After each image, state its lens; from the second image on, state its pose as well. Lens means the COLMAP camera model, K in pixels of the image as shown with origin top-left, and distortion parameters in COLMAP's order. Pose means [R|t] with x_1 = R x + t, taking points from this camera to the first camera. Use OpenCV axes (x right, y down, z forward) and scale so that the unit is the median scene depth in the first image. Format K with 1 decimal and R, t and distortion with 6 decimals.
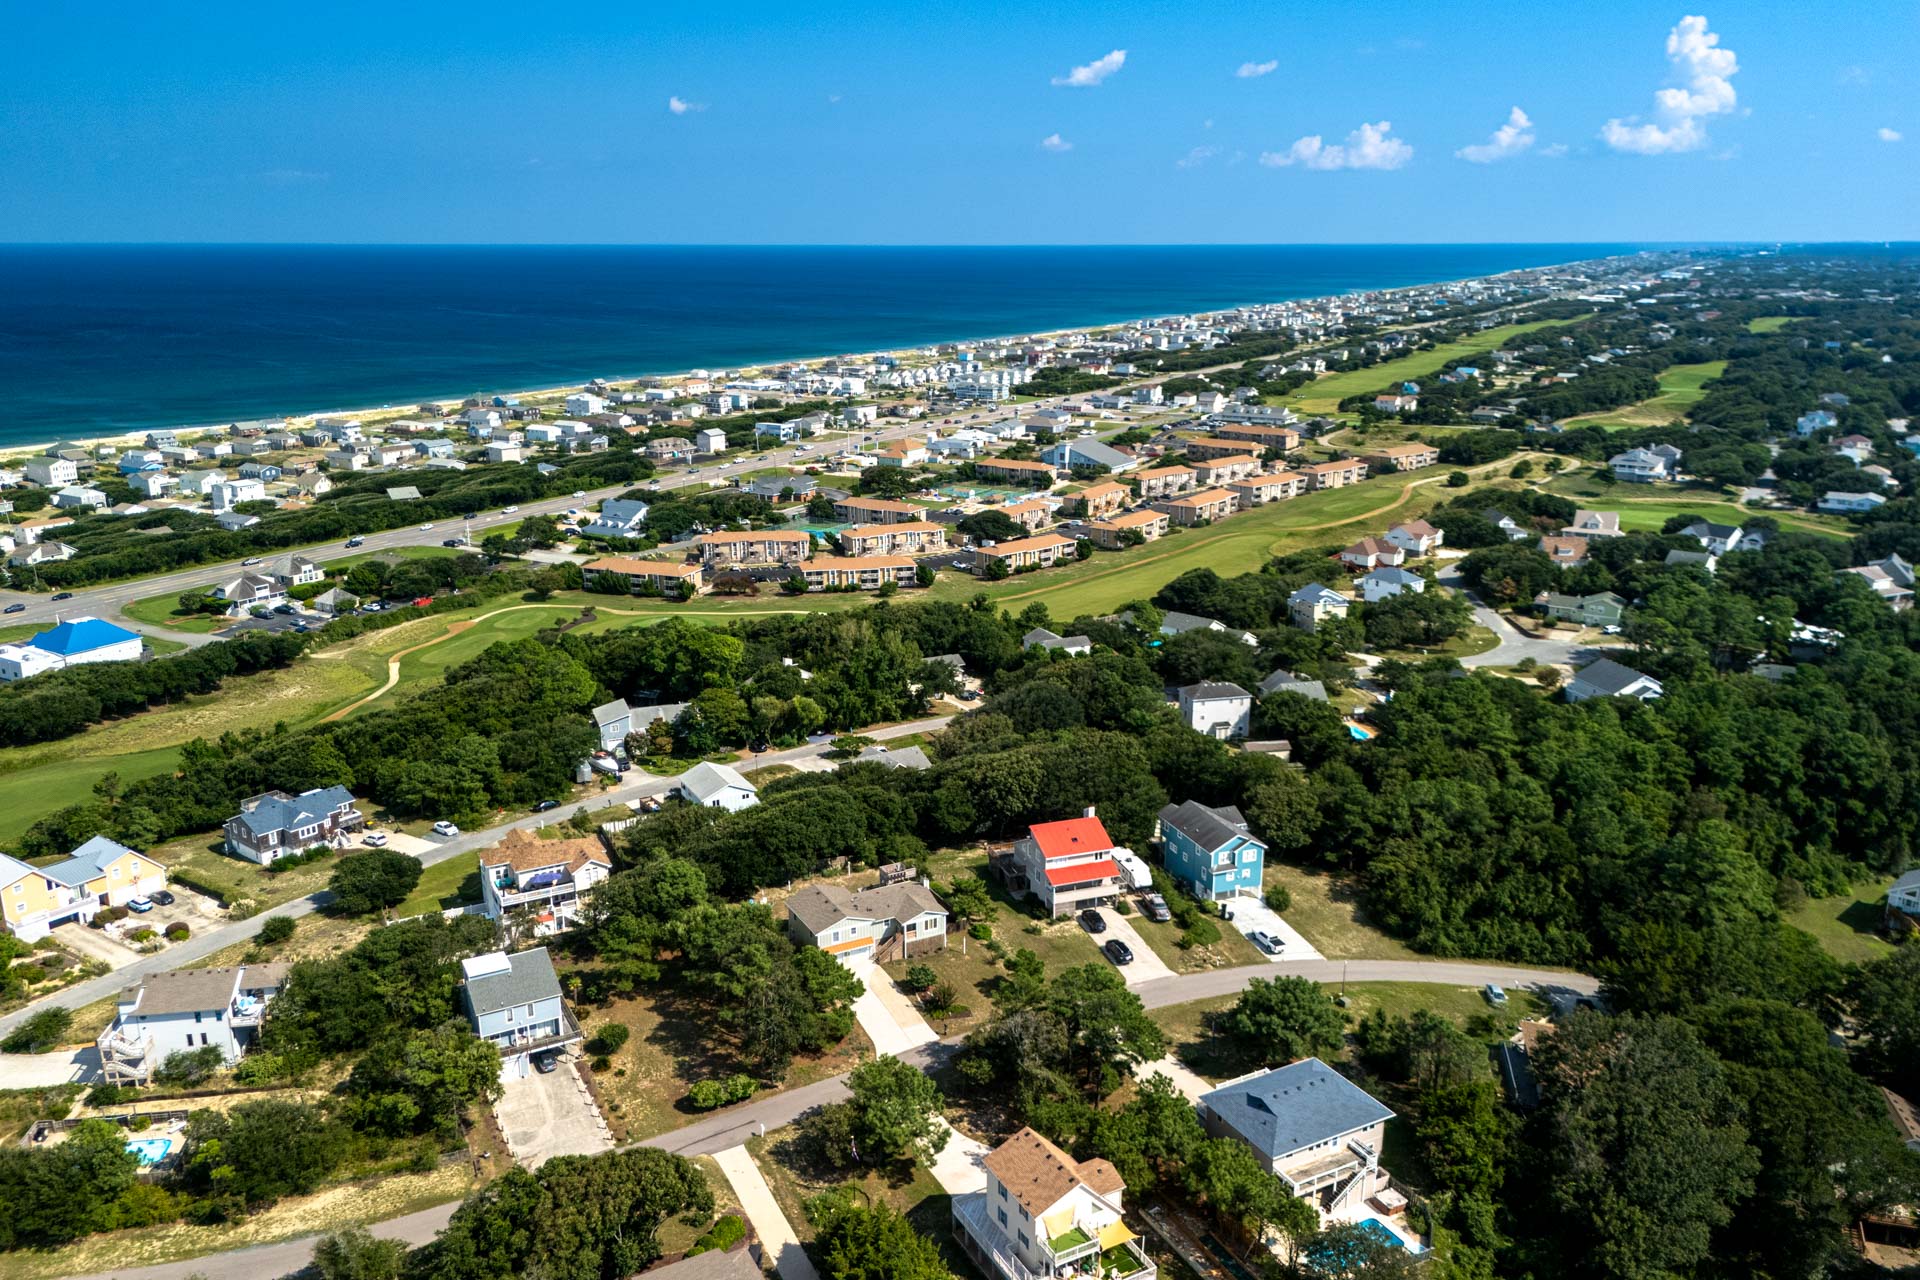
lens RADIAL K [[1385.4, 0, 960.0], [0, 1385.4, 640.0], [0, 0, 1]] dist [0.101930, -0.120530]
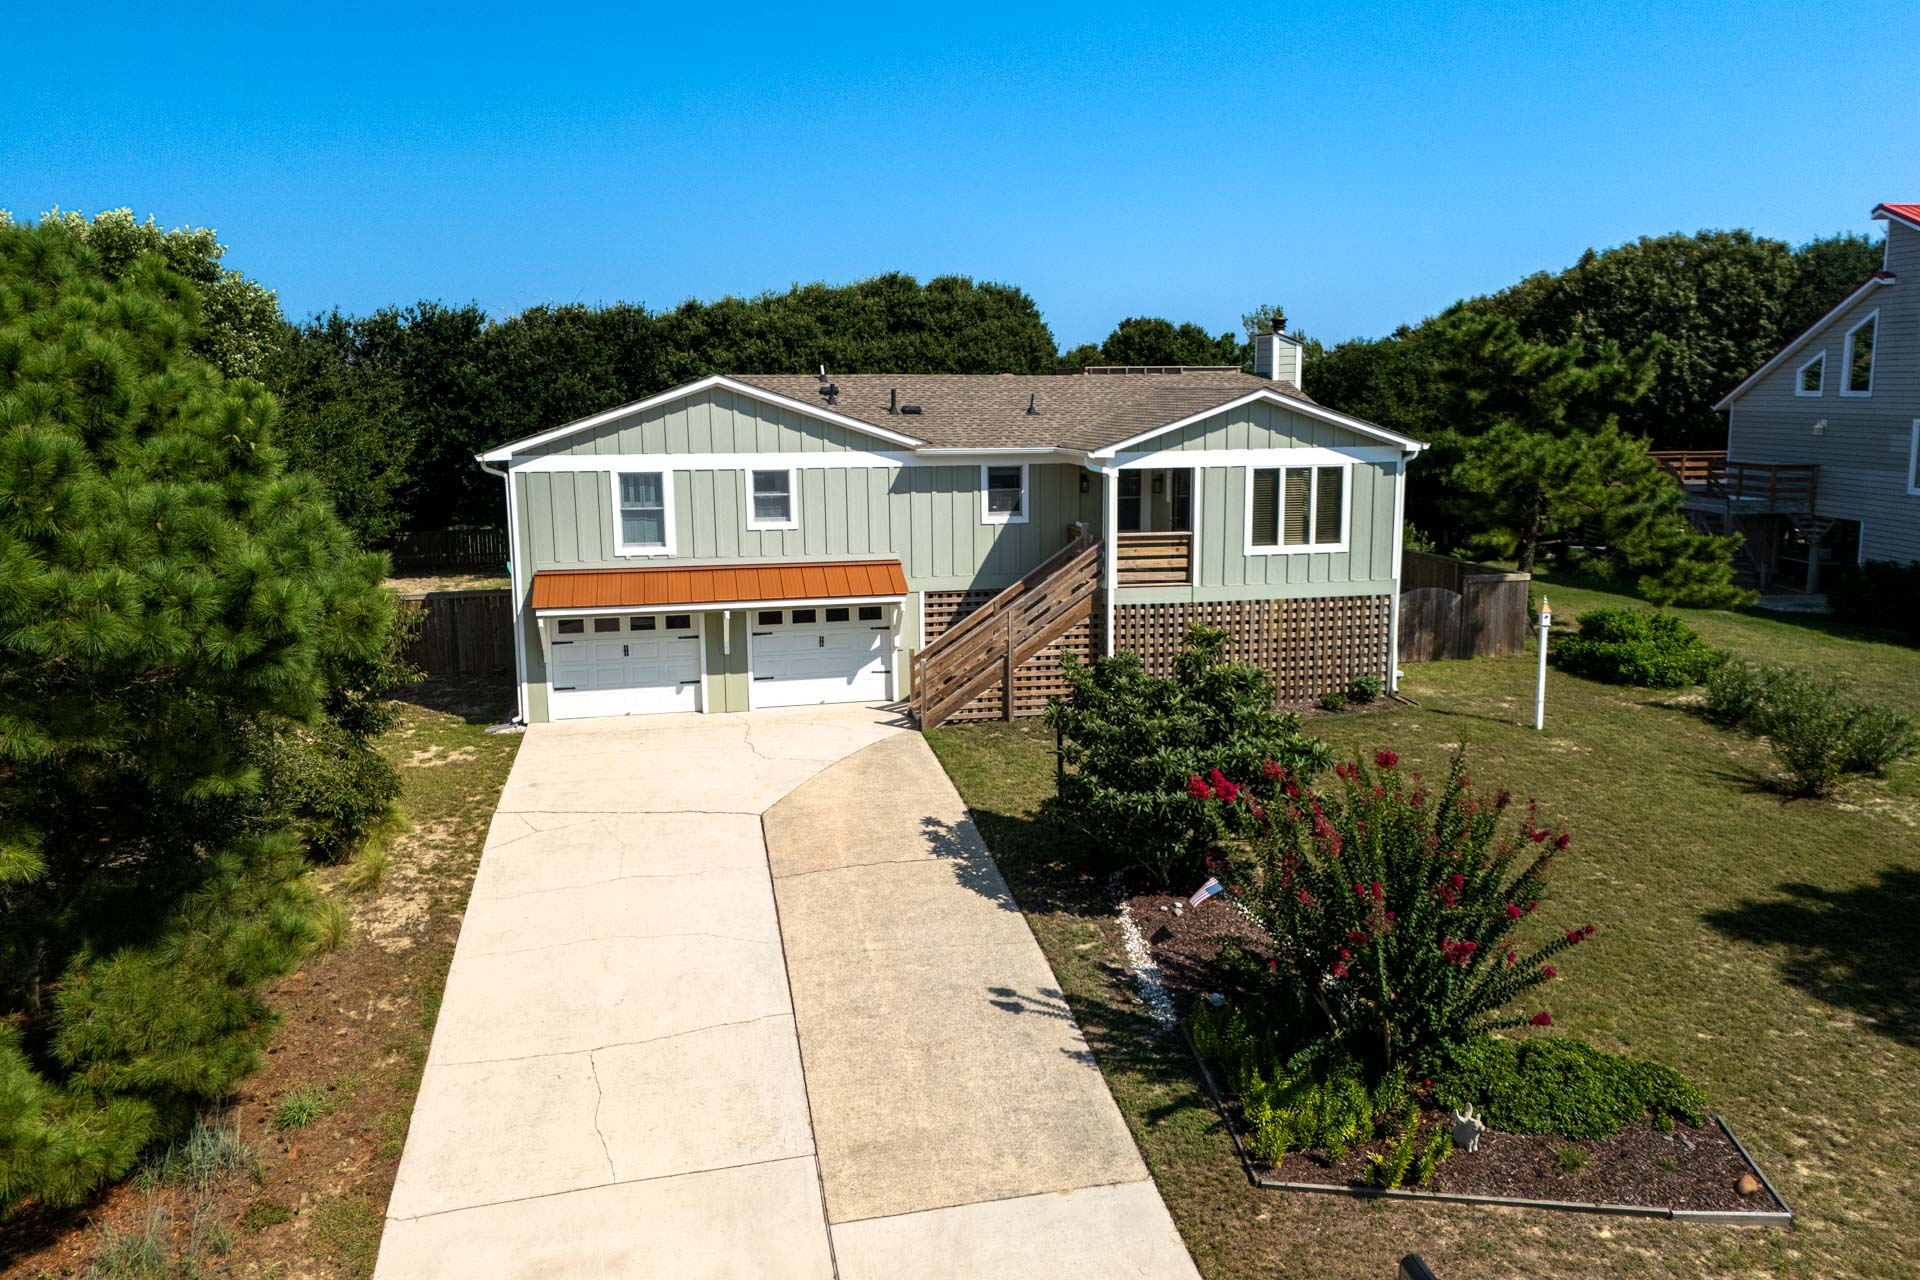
lens RADIAL K [[1385.4, 0, 960.0], [0, 1385.4, 640.0], [0, 0, 1]] dist [0.101930, -0.120530]
pose [[0.959675, 0.045499, -0.277405, -0.013922], [-0.067417, 0.995267, -0.069987, 0.230070], [0.272908, 0.085866, 0.958201, 0.849453]]
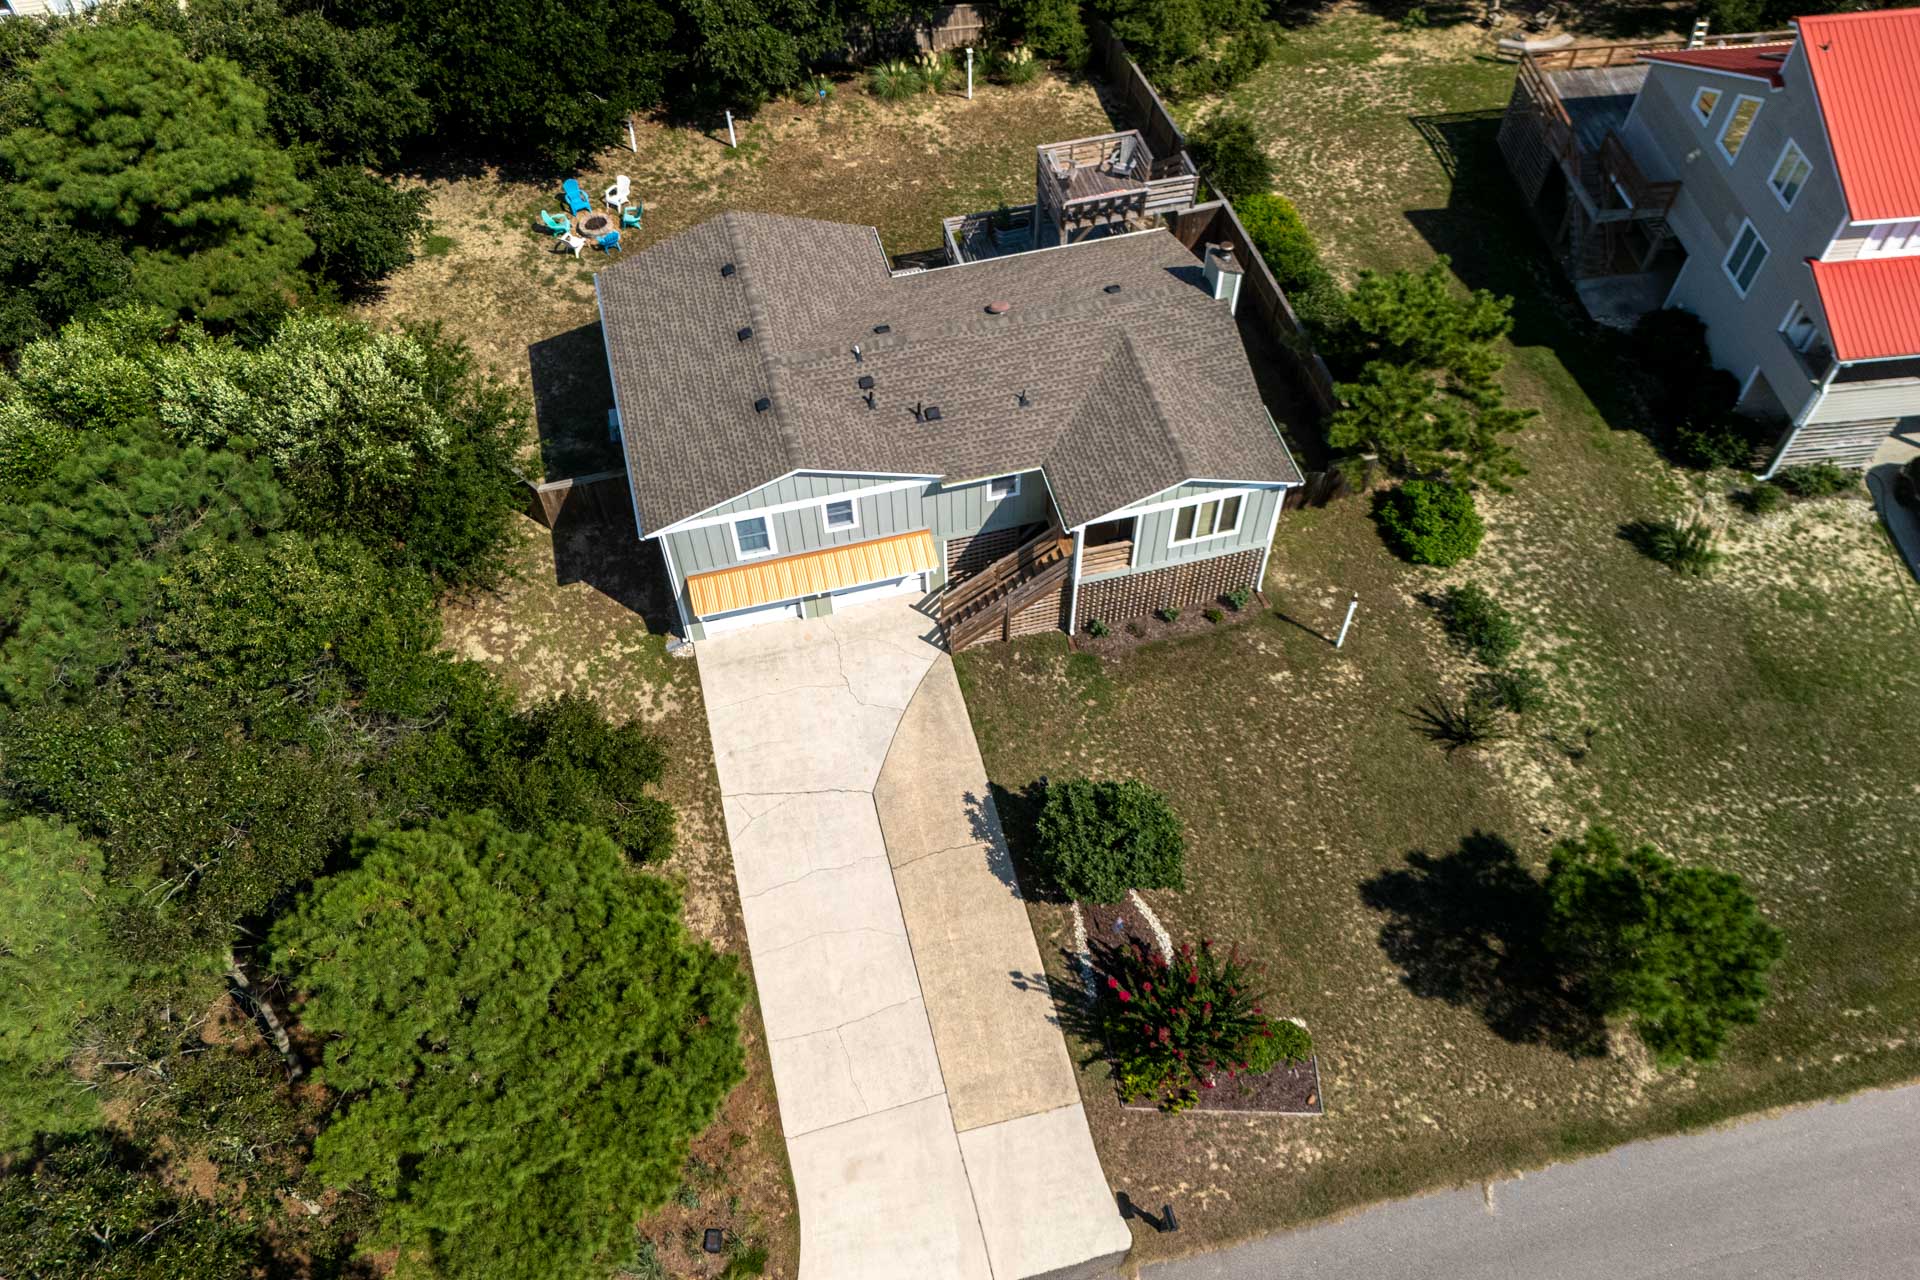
lens RADIAL K [[1385.4, 0, 960.0], [0, 1385.4, 640.0], [0, 0, 1]] dist [0.101930, -0.120530]
pose [[0.973404, 0.188174, -0.130669, -0.026675], [-0.060033, 0.759956, 0.647196, 0.083567], [0.221088, -0.622139, 0.751042, 0.819957]]
